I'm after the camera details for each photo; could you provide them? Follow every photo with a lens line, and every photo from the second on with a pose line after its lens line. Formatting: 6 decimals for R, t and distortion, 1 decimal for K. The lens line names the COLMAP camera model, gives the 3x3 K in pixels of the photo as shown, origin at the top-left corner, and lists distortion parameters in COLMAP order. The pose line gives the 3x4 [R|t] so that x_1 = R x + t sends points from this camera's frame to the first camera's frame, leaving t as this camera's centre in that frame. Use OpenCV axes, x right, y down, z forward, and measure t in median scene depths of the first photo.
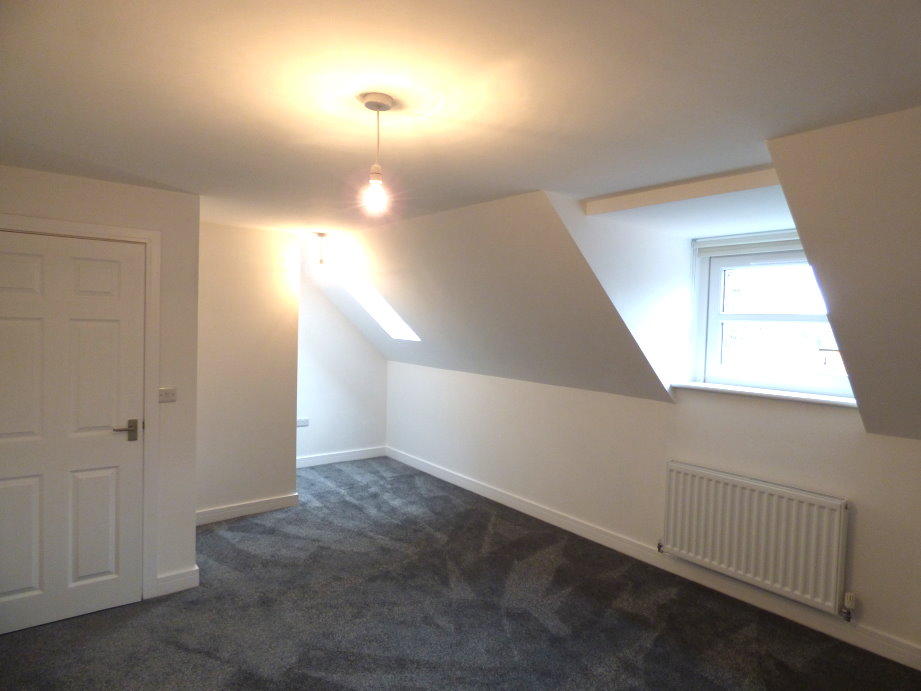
lens RADIAL K [[556.3, 0, 460.5], [0, 556.3, 345.5], [0, 0, 1]] dist [0.004354, 0.002846]
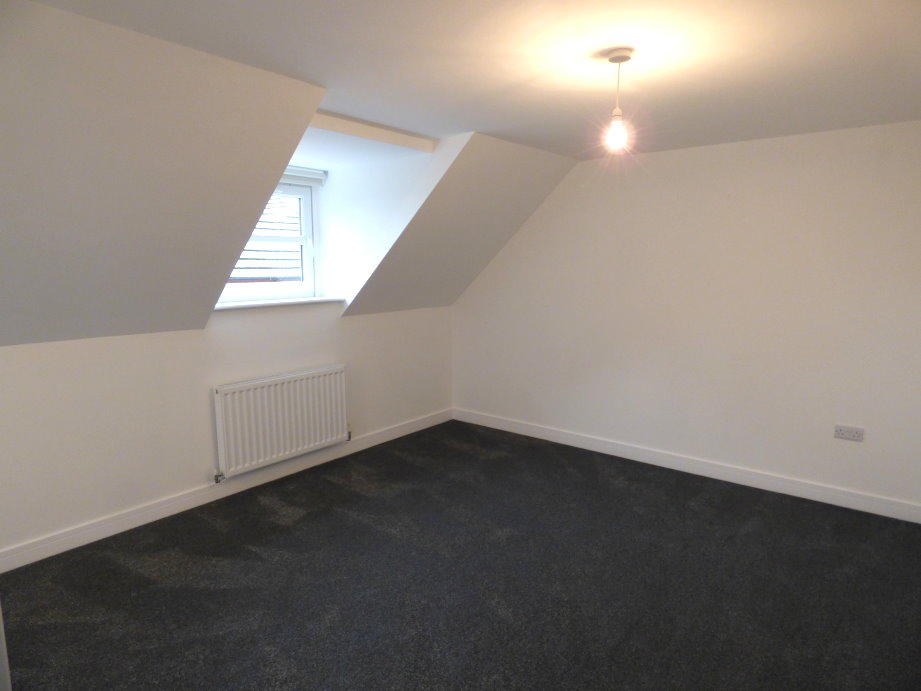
lens RADIAL K [[556.3, 0, 460.5], [0, 556.3, 345.5], [0, 0, 1]] dist [0.004354, 0.002846]
pose [[-0.187036, -0.187631, 0.964268, -0.698799], [0.029208, 0.980094, 0.196375, -0.046261], [-0.981919, 0.064894, -0.177833, 0.847057]]
